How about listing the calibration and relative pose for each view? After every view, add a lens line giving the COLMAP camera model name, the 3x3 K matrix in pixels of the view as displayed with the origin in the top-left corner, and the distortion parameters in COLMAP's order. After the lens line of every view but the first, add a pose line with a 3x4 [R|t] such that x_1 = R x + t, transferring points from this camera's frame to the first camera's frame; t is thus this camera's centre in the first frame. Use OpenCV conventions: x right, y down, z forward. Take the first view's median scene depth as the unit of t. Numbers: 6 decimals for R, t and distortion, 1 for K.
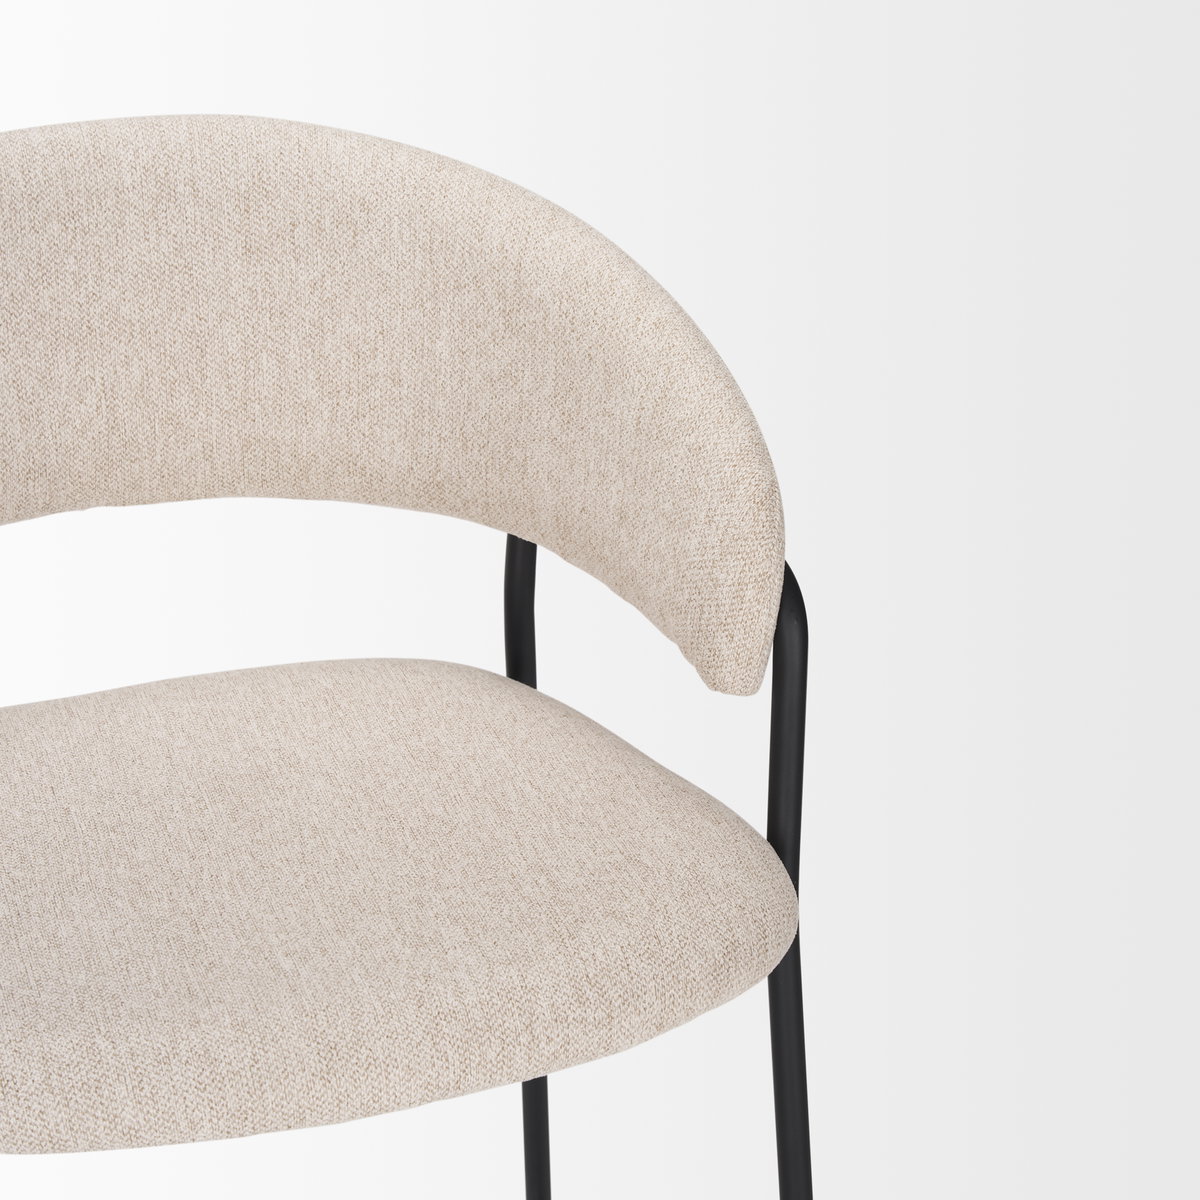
lens RADIAL K [[3288.0, 0, 600.0], [0, 3288.0, 600.0], [0, 0, 1]] dist [0.028302, 0.817628]
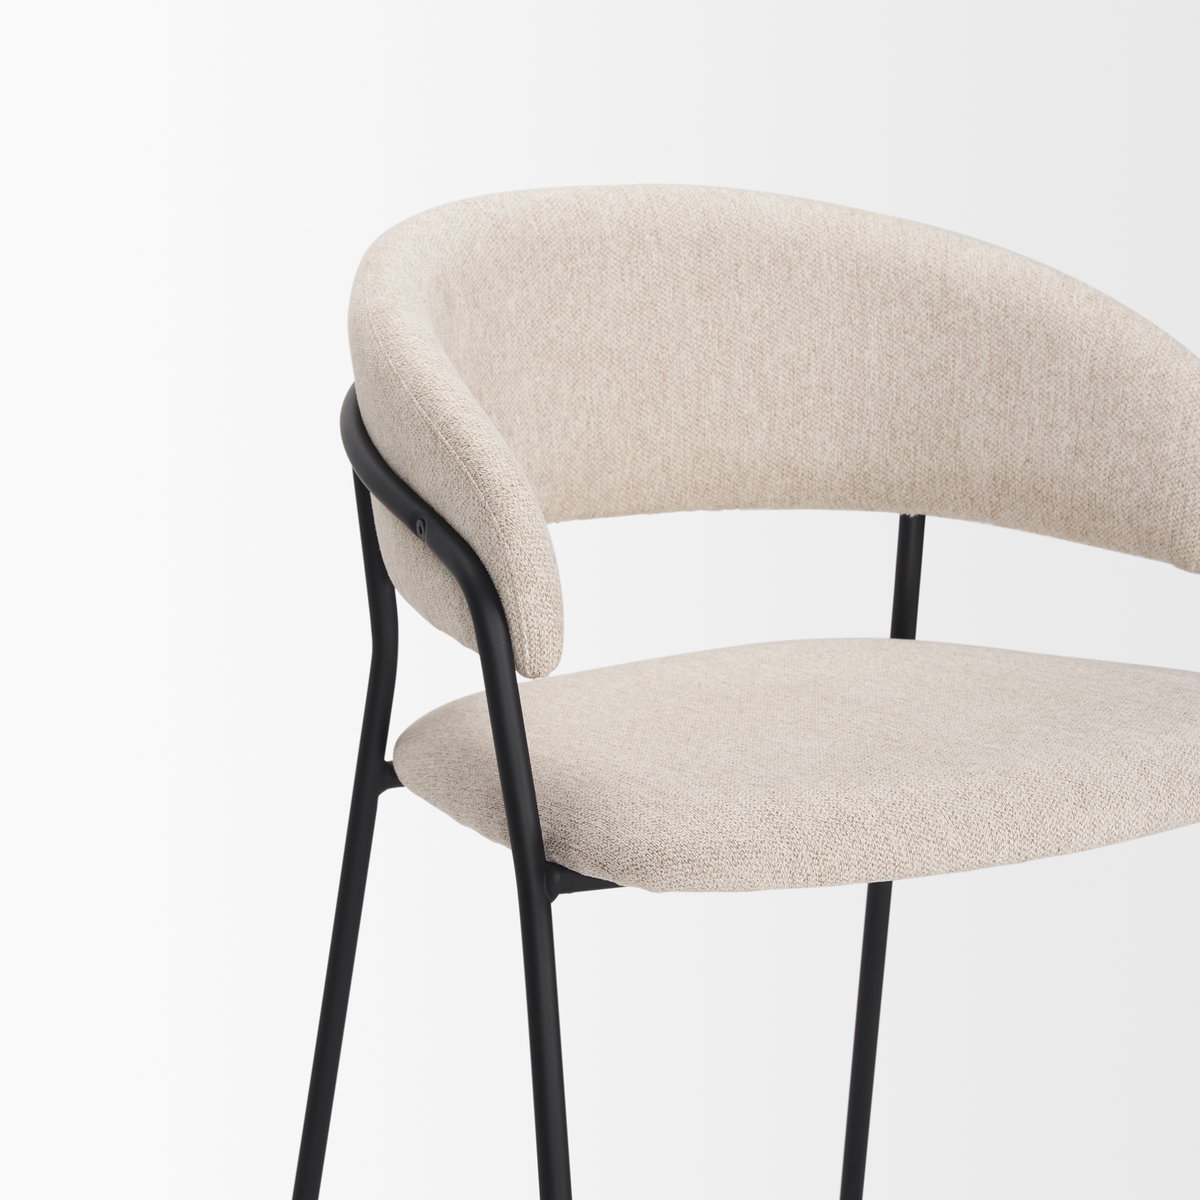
lens RADIAL K [[3288.0, 0, 600.0], [0, 3288.0, 600.0], [0, 0, 1]] dist [0.028302, 0.817628]
pose [[0.961834, -0.055513, 0.267944, -0.472967], [0.110904, 0.974260, -0.196261, 0.237521], [-0.250152, 0.218486, 0.943233, -0.098598]]
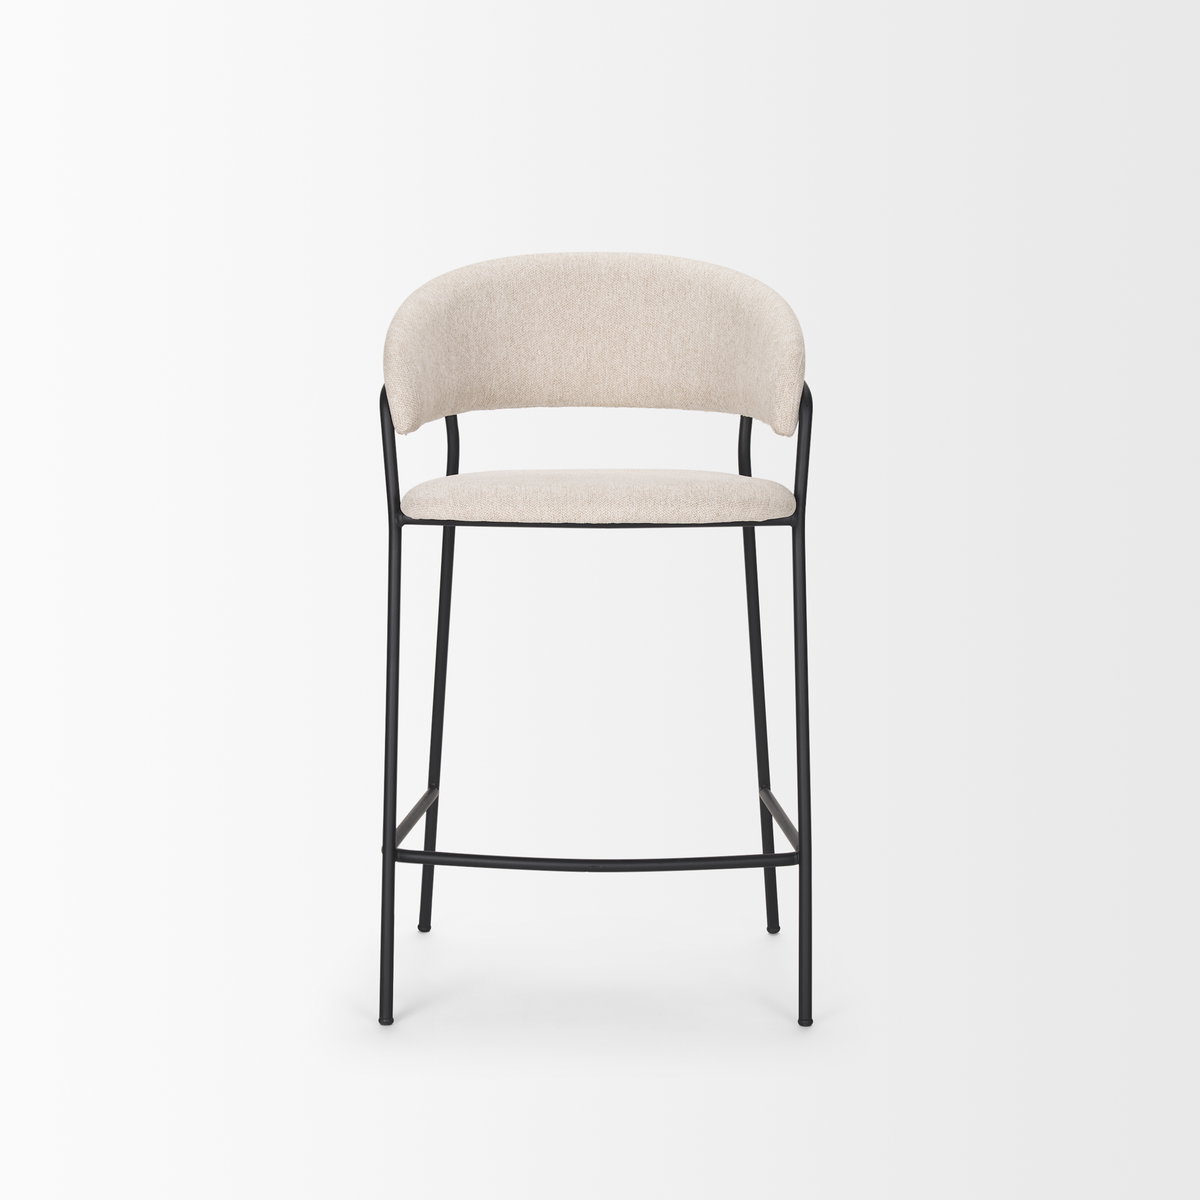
lens RADIAL K [[3288.0, 0, 600.0], [0, 3288.0, 600.0], [0, 0, 1]] dist [0.028302, 0.817628]
pose [[0.951431, 0.046531, -0.304325, 0.653953], [-0.128584, 0.958223, -0.255490, 0.781523], [0.279723, 0.282213, 0.917666, -1.304893]]
